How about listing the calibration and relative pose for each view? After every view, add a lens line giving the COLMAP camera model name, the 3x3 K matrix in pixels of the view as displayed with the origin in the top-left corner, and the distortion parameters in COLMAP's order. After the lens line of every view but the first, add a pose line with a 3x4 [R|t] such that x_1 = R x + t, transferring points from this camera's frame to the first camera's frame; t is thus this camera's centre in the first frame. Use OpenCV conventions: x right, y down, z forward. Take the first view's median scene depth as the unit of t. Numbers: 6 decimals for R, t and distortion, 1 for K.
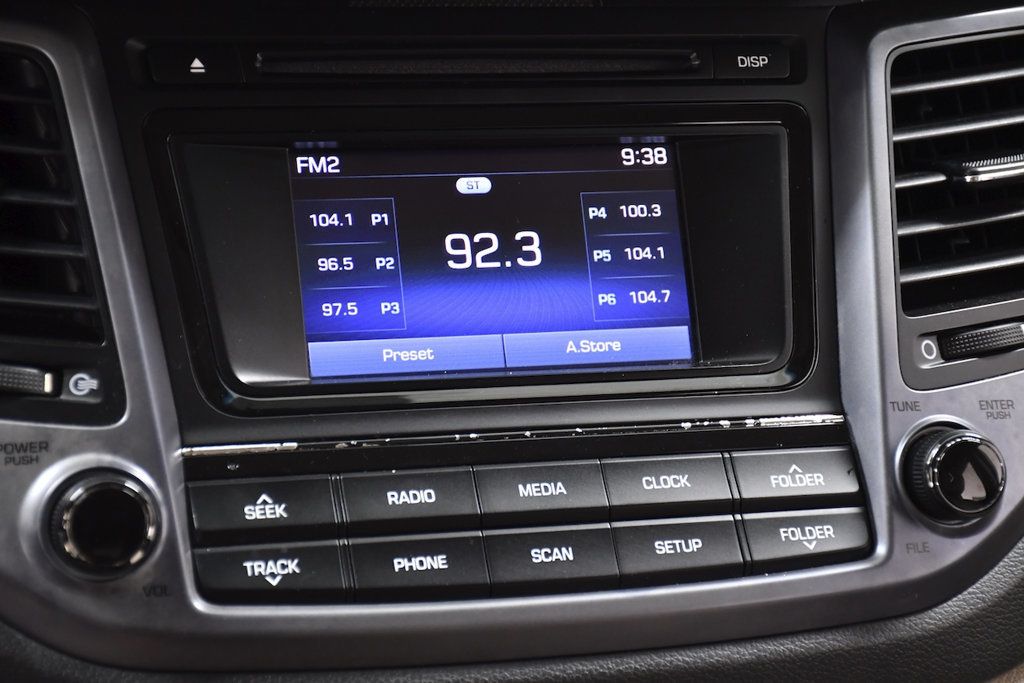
lens RADIAL K [[2873.2, 0, 505.3], [0, 2873.2, 337.8], [0, 0, 1]] dist [0.670678, 0.000000]
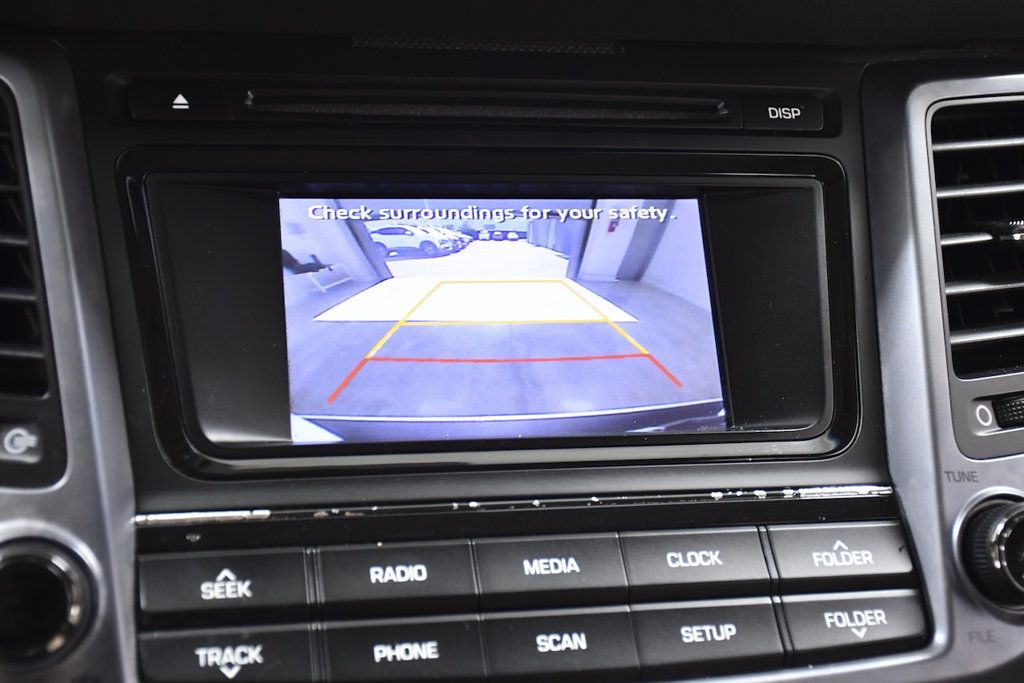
lens RADIAL K [[1709.9, 0, 493.9], [0, 1709.9, 332.6], [0, 0, 1]] dist [0.165039, 0.000000]
pose [[0.997454, -0.003000, -0.071251, 0.032356], [-0.003022, 0.996440, -0.084249, 0.025538], [0.071250, 0.084249, 0.993894, 0.468259]]
